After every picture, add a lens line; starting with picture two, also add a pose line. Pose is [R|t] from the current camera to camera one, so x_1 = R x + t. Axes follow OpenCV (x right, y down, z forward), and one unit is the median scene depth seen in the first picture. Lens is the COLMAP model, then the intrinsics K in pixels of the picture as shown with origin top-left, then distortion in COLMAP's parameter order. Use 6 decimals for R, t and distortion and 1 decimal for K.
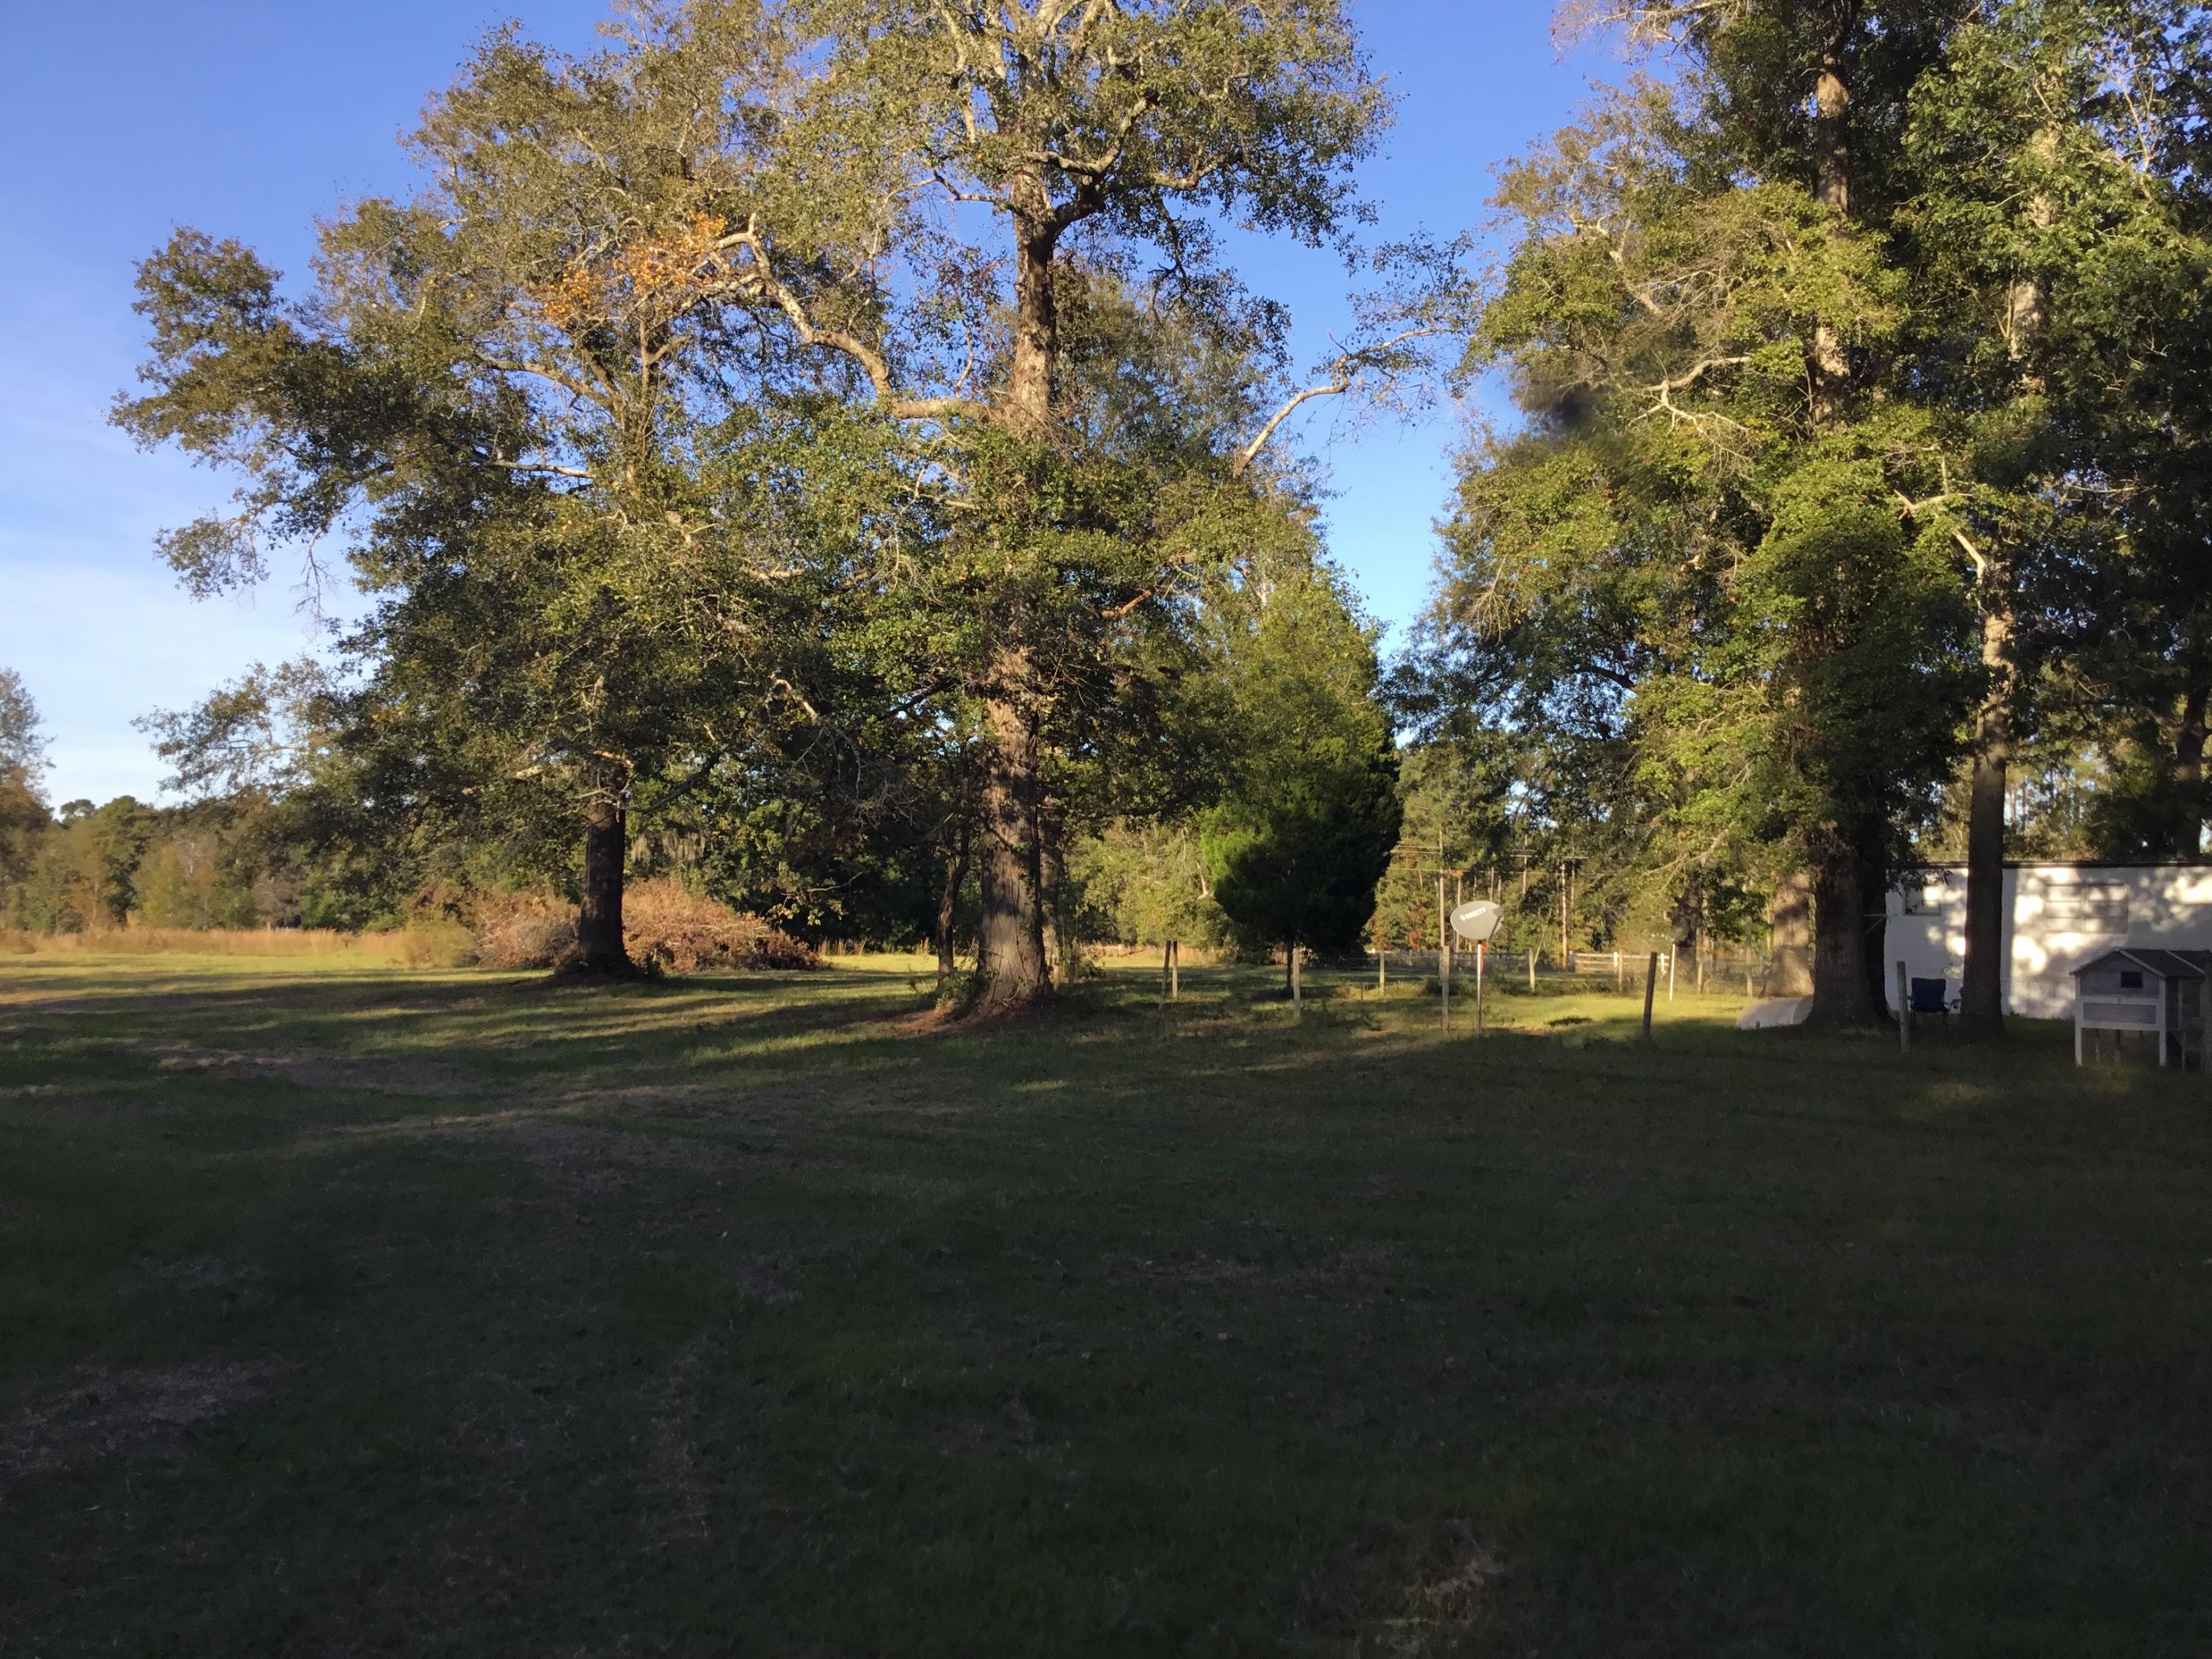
lens RADIAL K [[1996.6, 0, 1077.6], [0, 1996.6, 833.7], [0, 0, 1]] dist [0.106088, -0.203394]
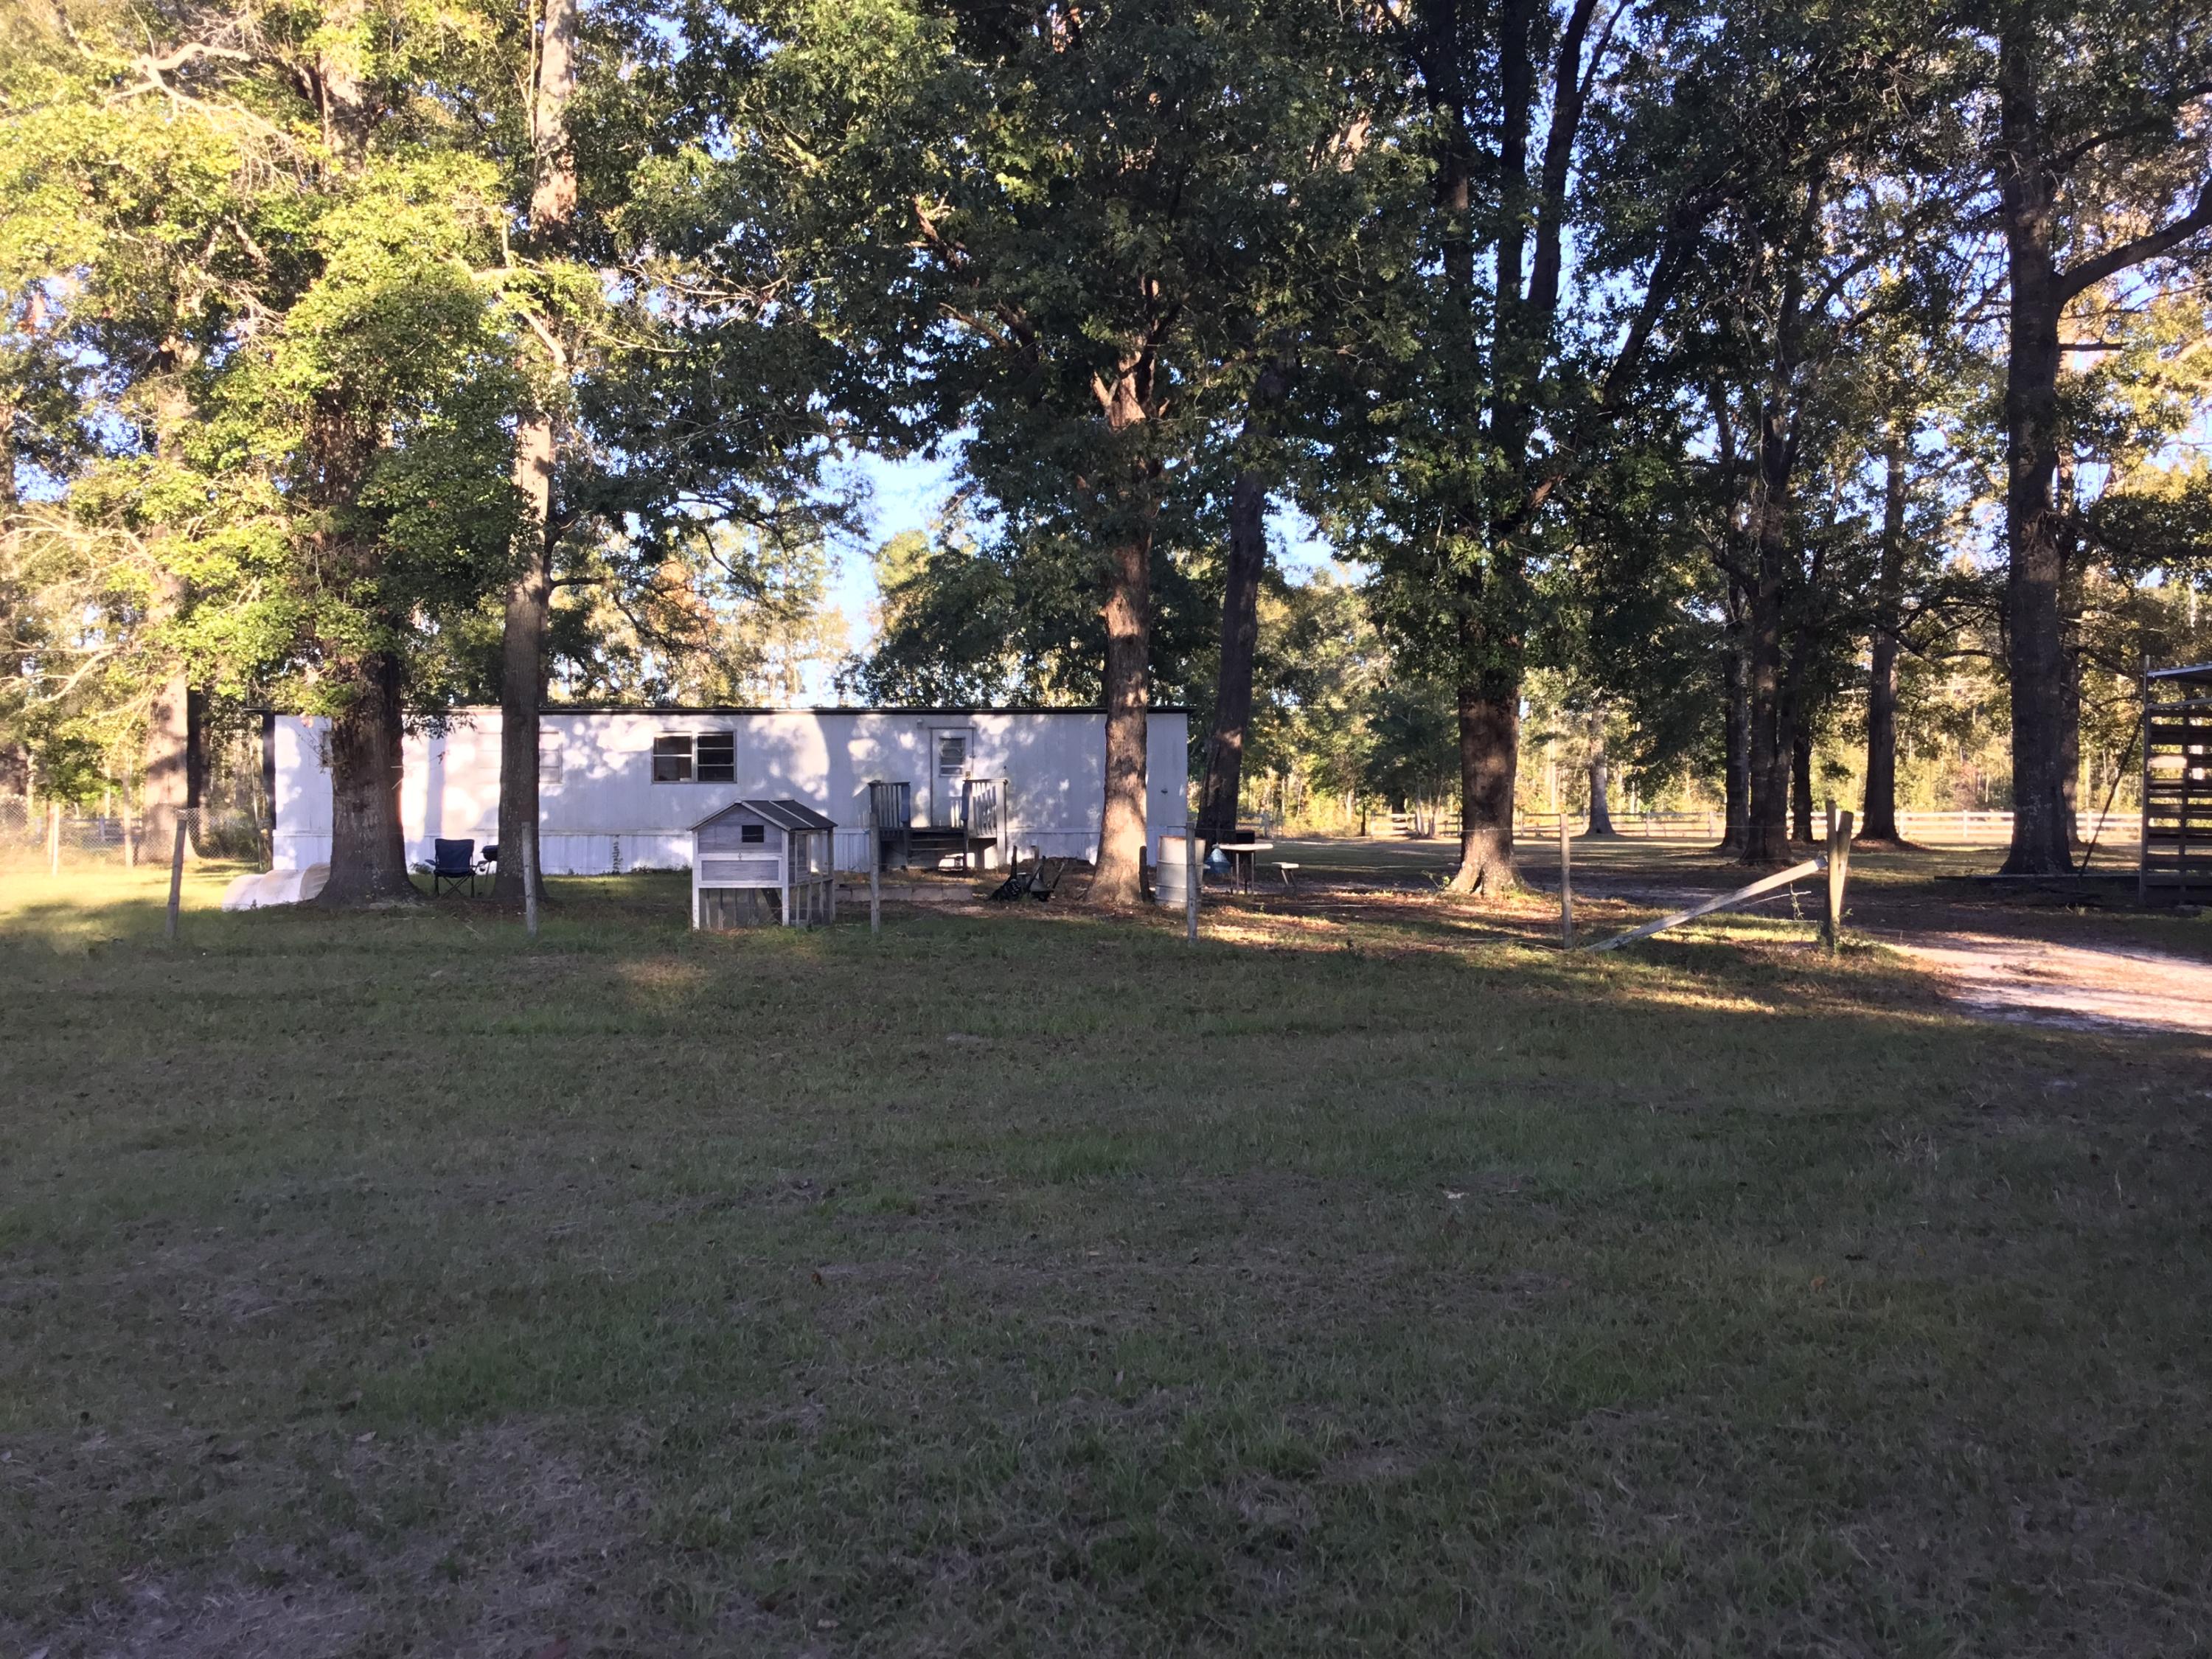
lens RADIAL K [[2011.3, 0, 1094.6], [0, 2011.3, 824.2], [0, 0, 1]] dist [0.125410, -0.267846]
pose [[0.673789, -0.035111, 0.738089, -0.038798], [-0.015904, 0.997950, 0.061990, 0.006789], [-0.738753, -0.053507, 0.671849, 0.209531]]
